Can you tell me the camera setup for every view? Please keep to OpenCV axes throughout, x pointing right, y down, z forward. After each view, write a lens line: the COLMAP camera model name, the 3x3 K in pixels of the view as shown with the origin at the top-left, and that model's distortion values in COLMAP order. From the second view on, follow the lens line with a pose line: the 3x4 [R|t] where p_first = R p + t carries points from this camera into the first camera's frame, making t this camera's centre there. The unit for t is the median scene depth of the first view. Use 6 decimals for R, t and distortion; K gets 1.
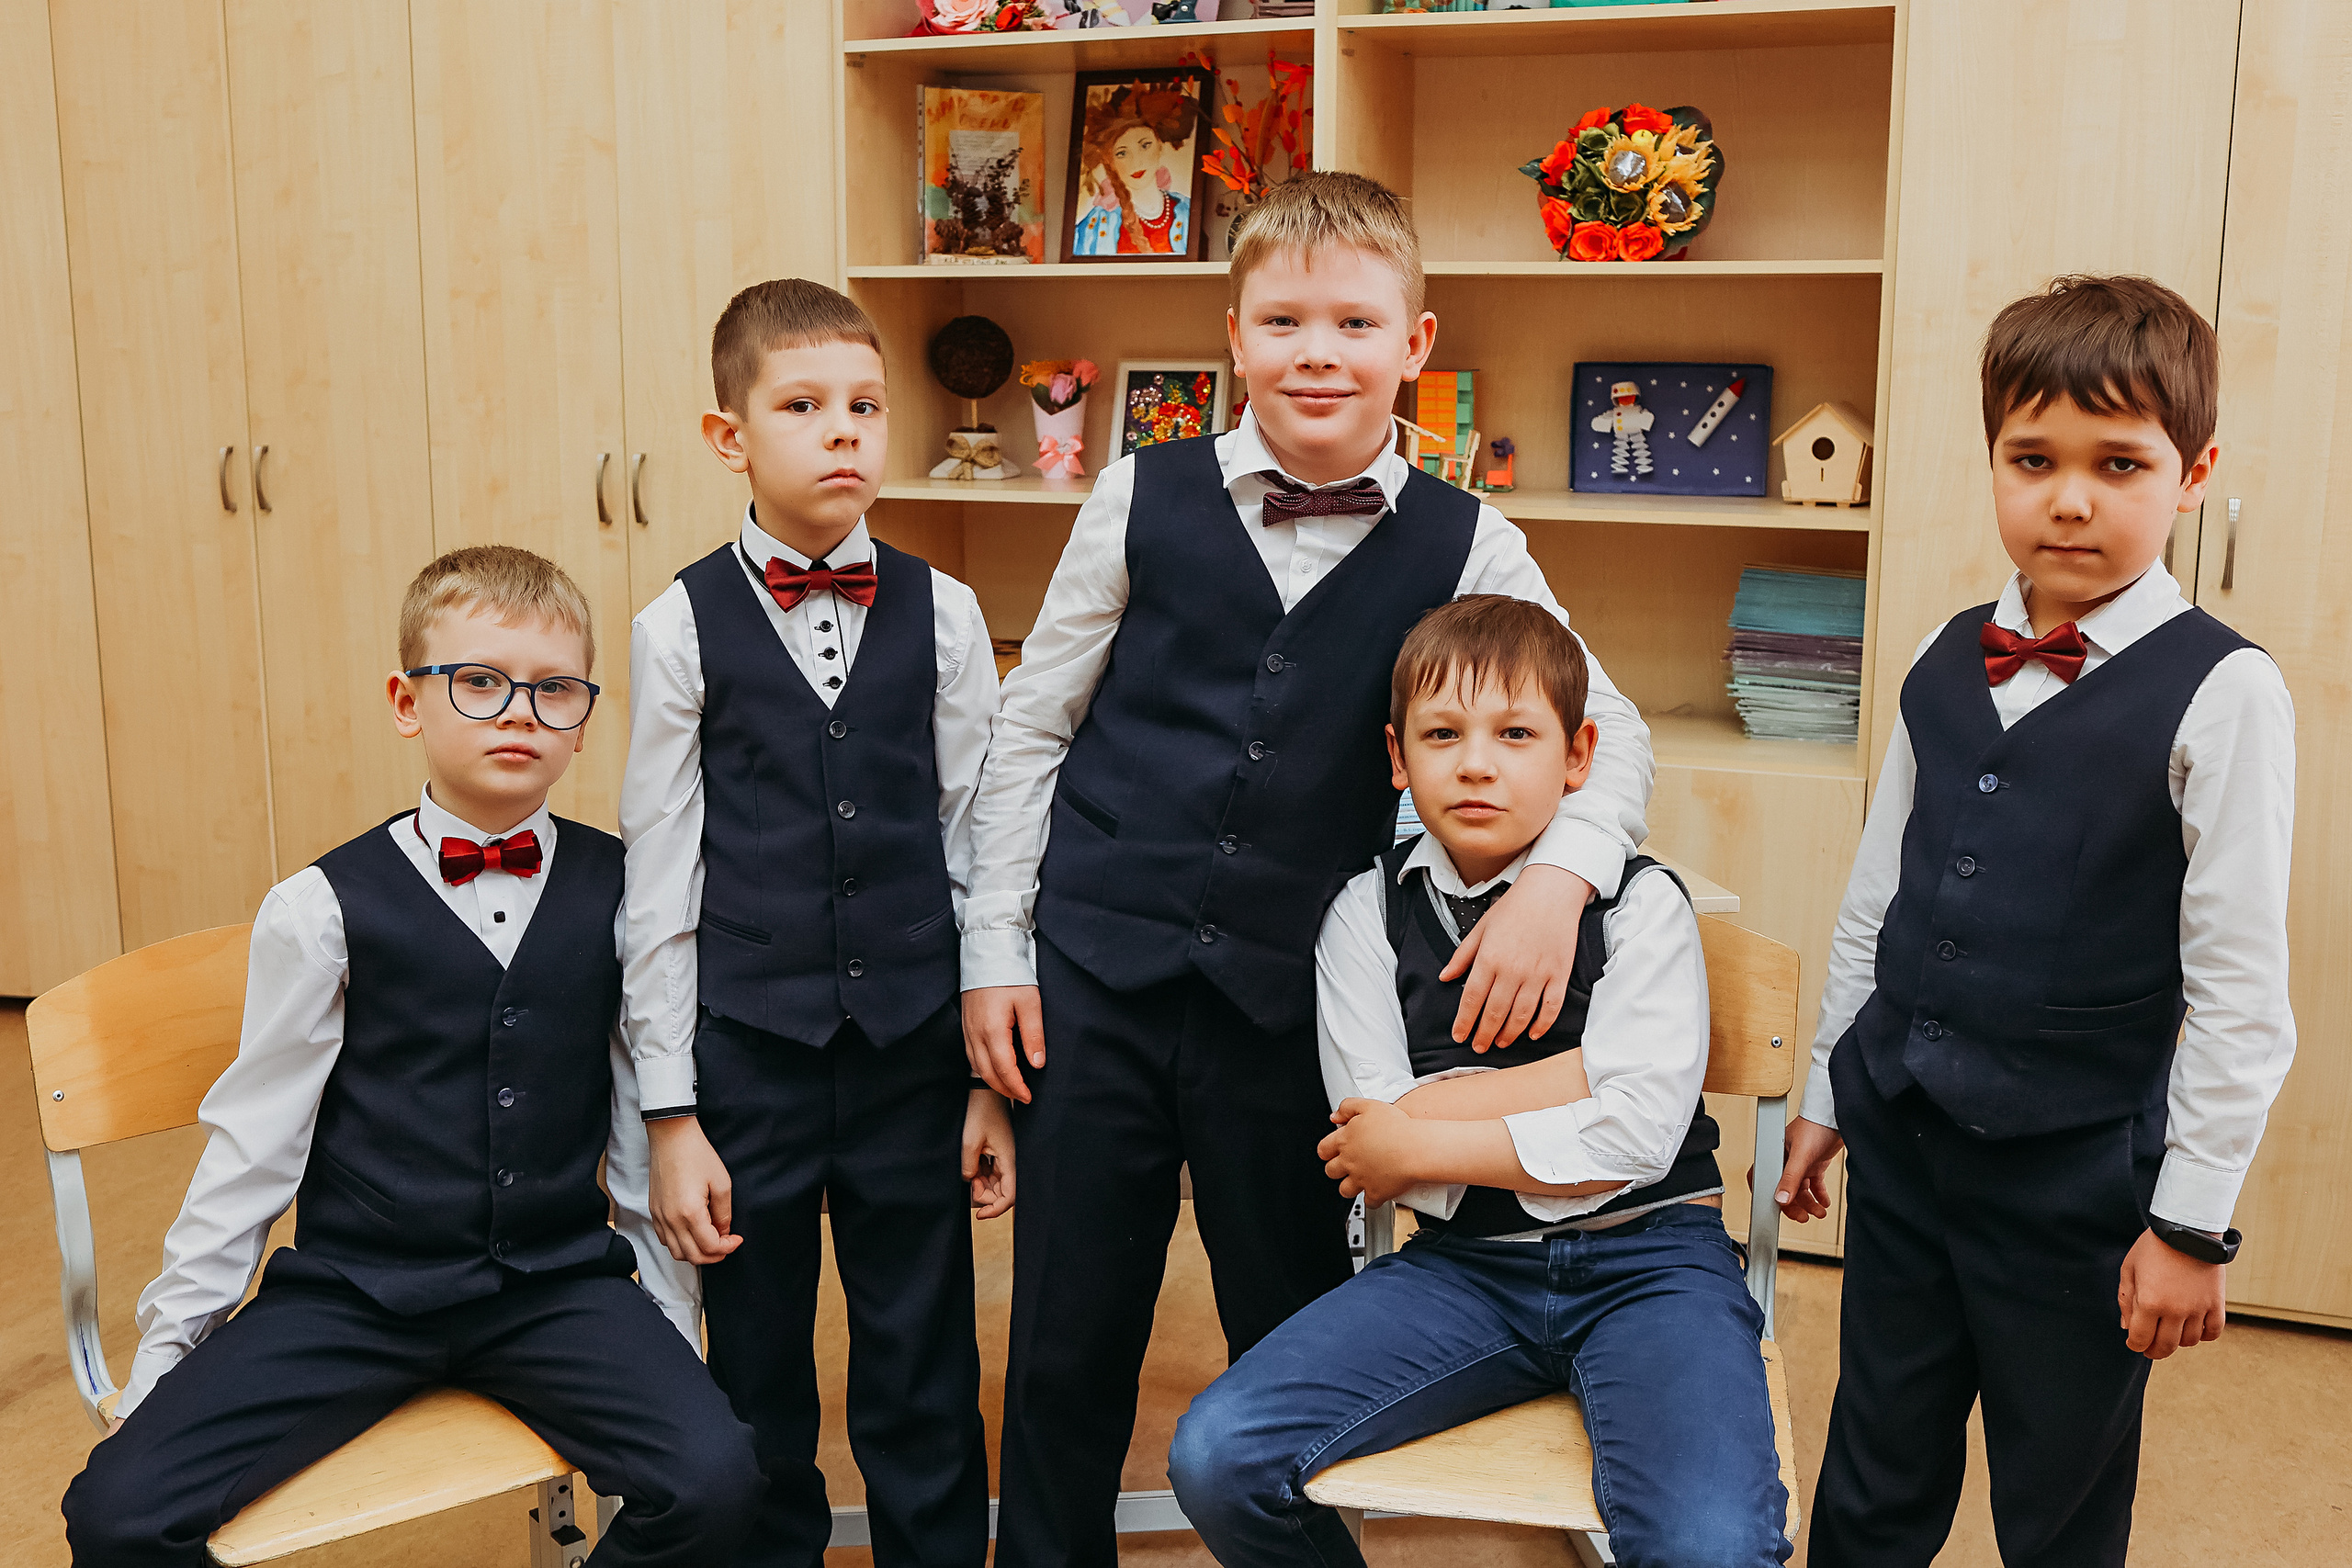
lens RADIAL K [[2398.9, 0, 1171.9], [0, 2398.9, 771.5], [0, 0, 1]] dist [-0.100634, 0.132627]
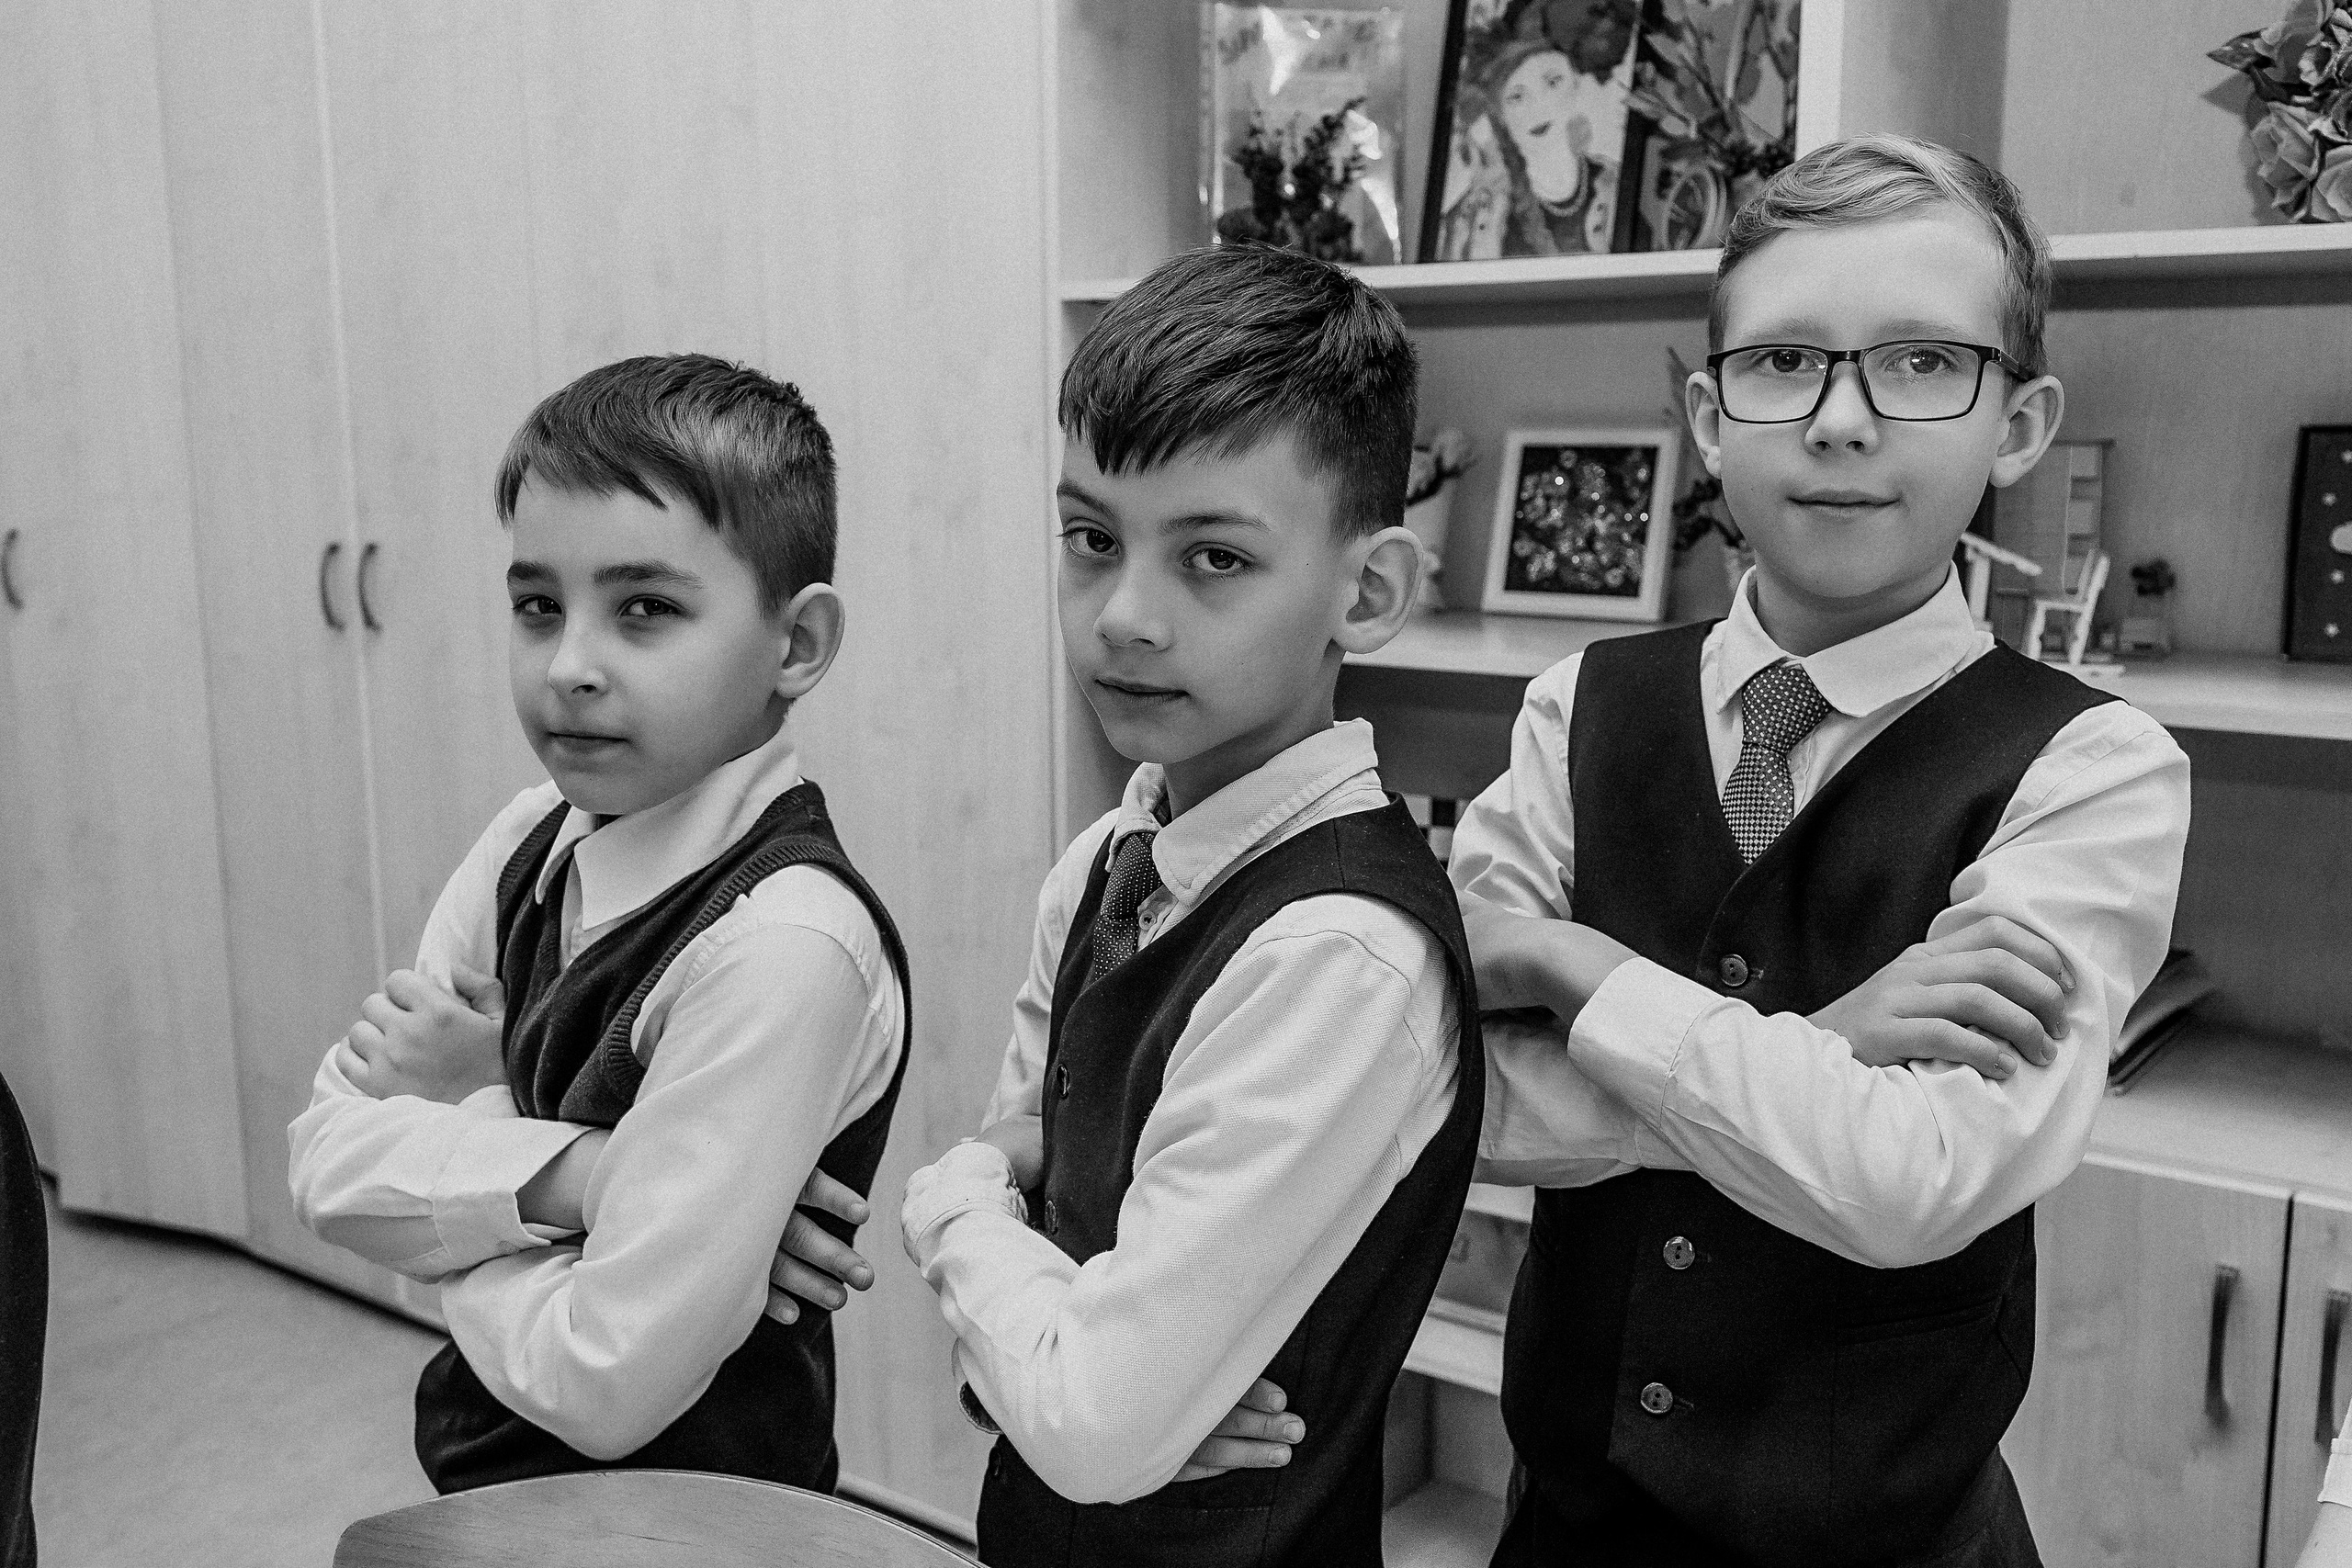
lens RADIAL K [[2271.5, 0, 1172.0], [0, 2271.5, 779.1], [0, 0, 1]] dist [0.009559, 0.001980]
pose [[0.963561, 0.035537, -0.265116, 0.059021], [-0.039869, 0.999145, -0.010974, -0.072767], [0.264499, 0.021144, 0.964154, 0.419838]]
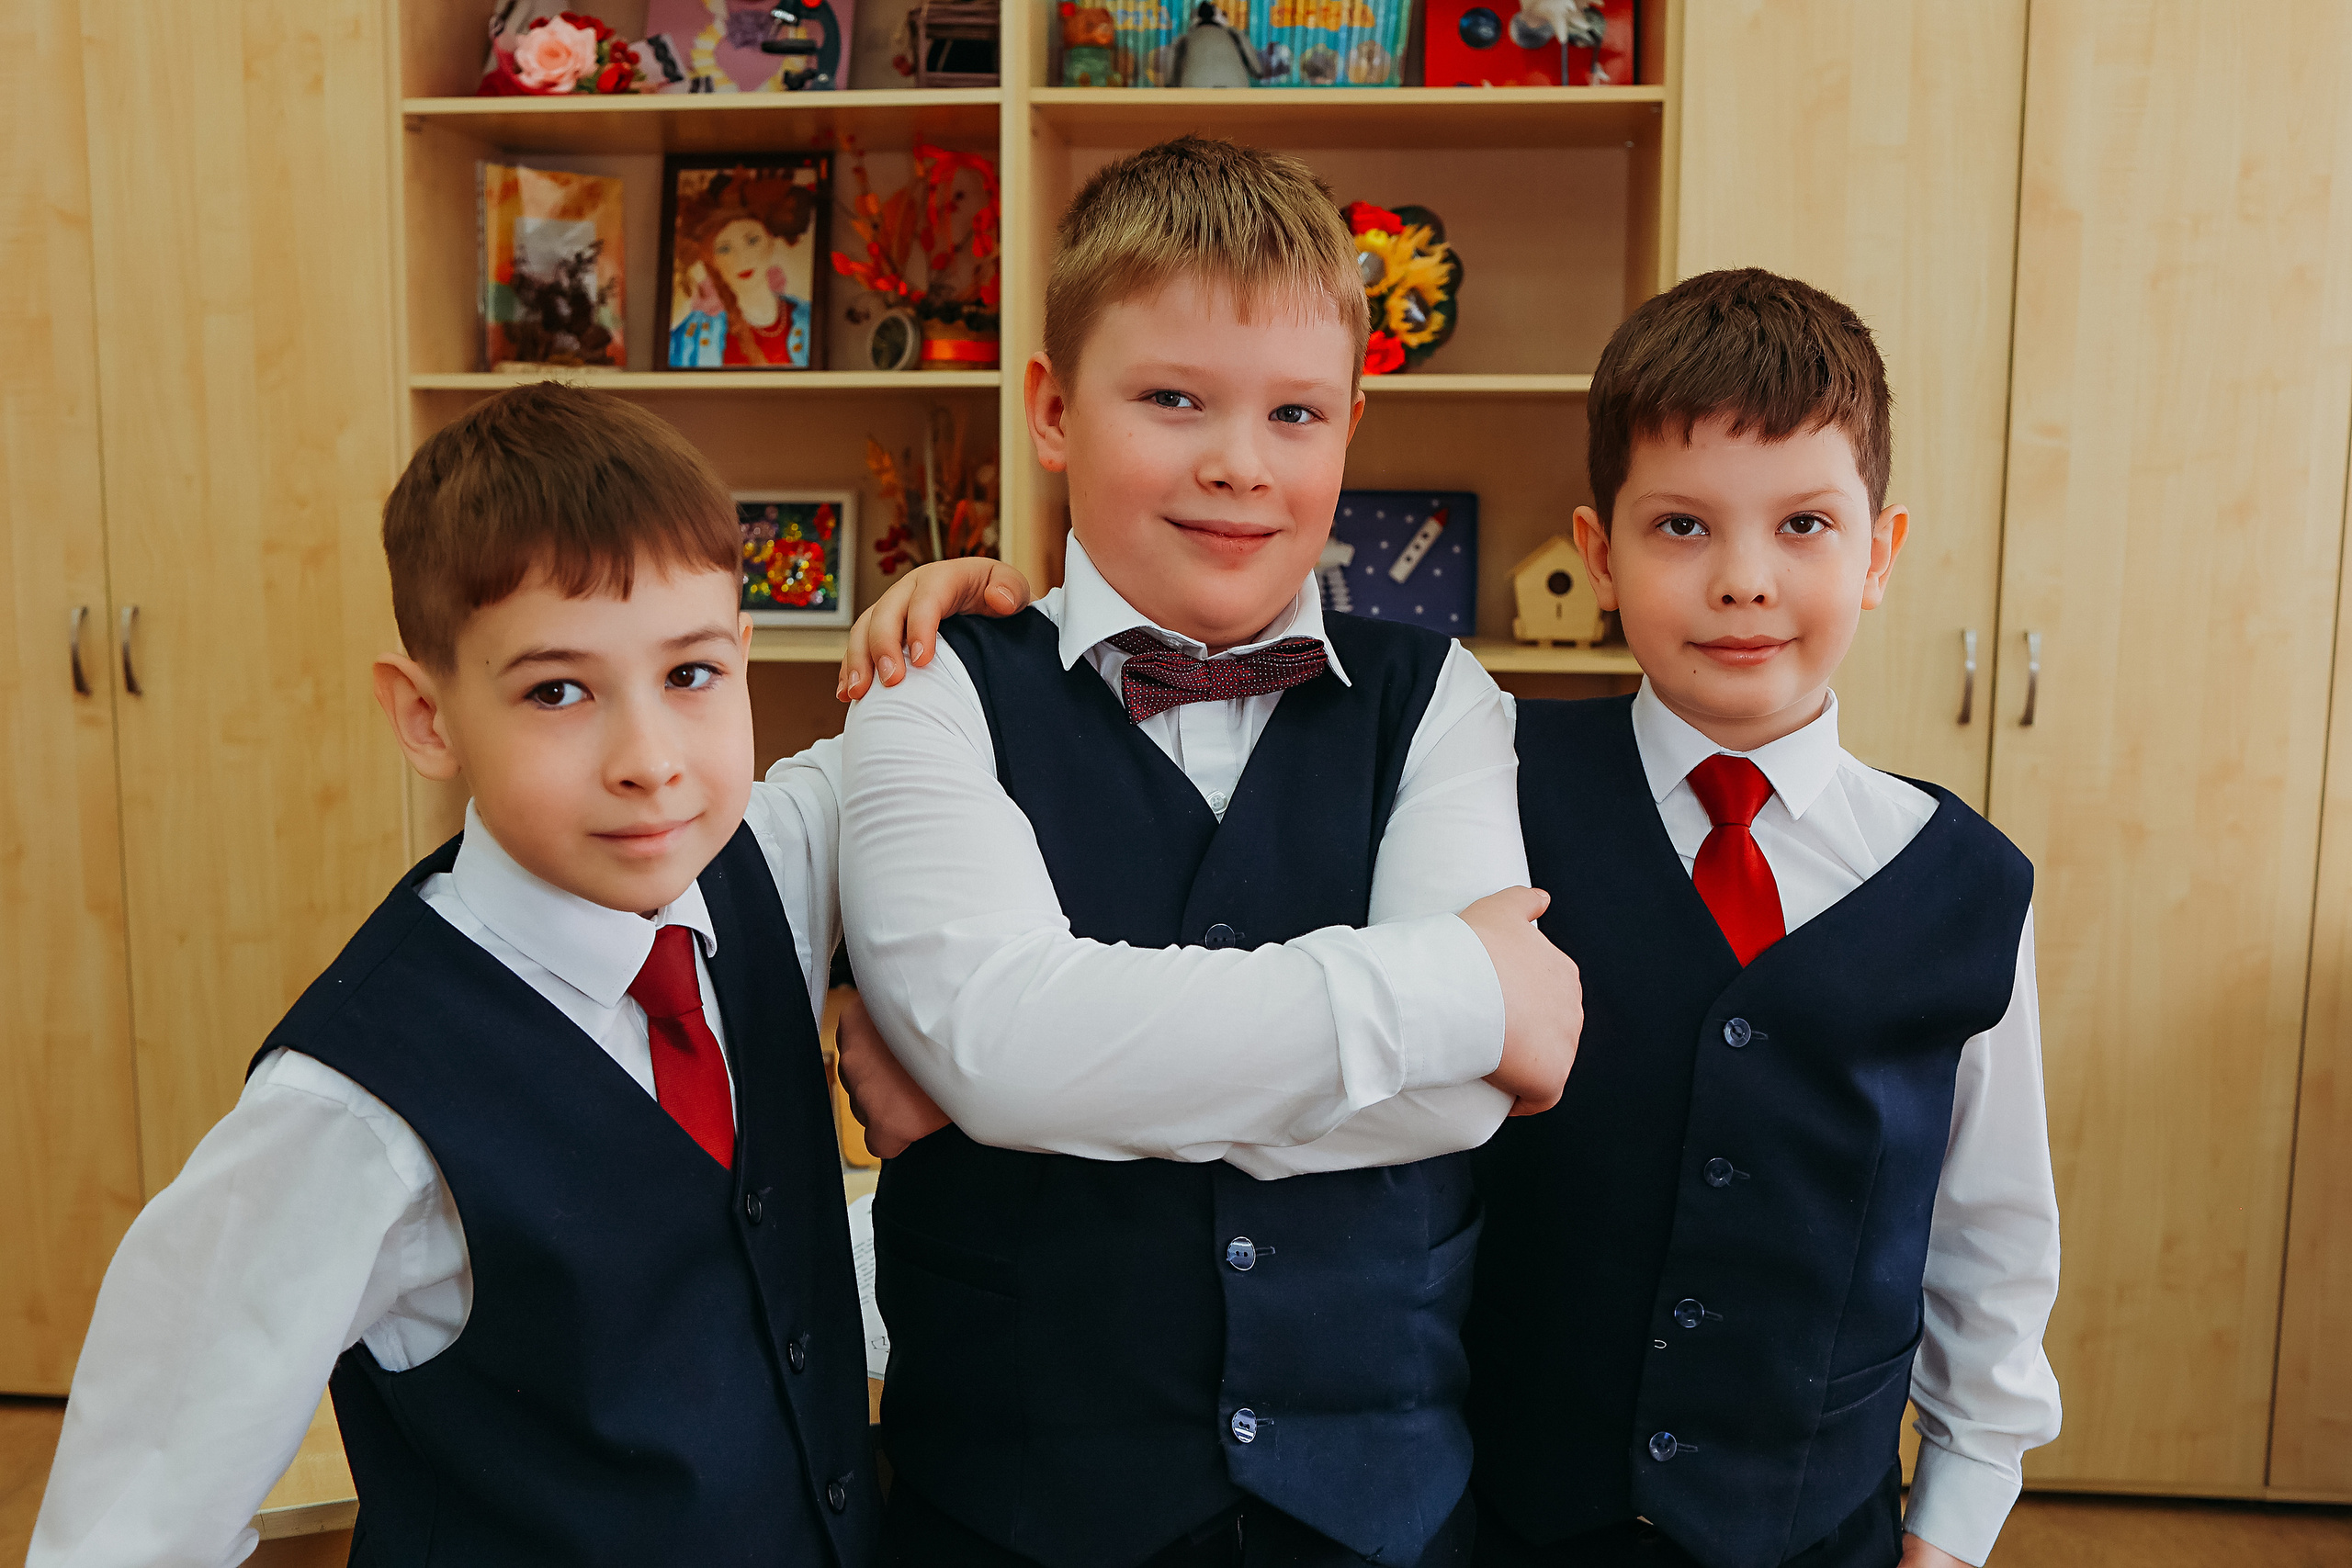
lens RADIAL K [[2287.1, 0, 1175.2], [0, 2287.1, 787.7], [0, 0, 1]] dist [-0.096084, 0.127902]
pose [[0.957338, -0.035240, 0.286814, -0.111229], [0.048060, 0.998130, -0.037779, -0.028618], [-0.284946, 0.049952, 0.957241, 0.190004]]
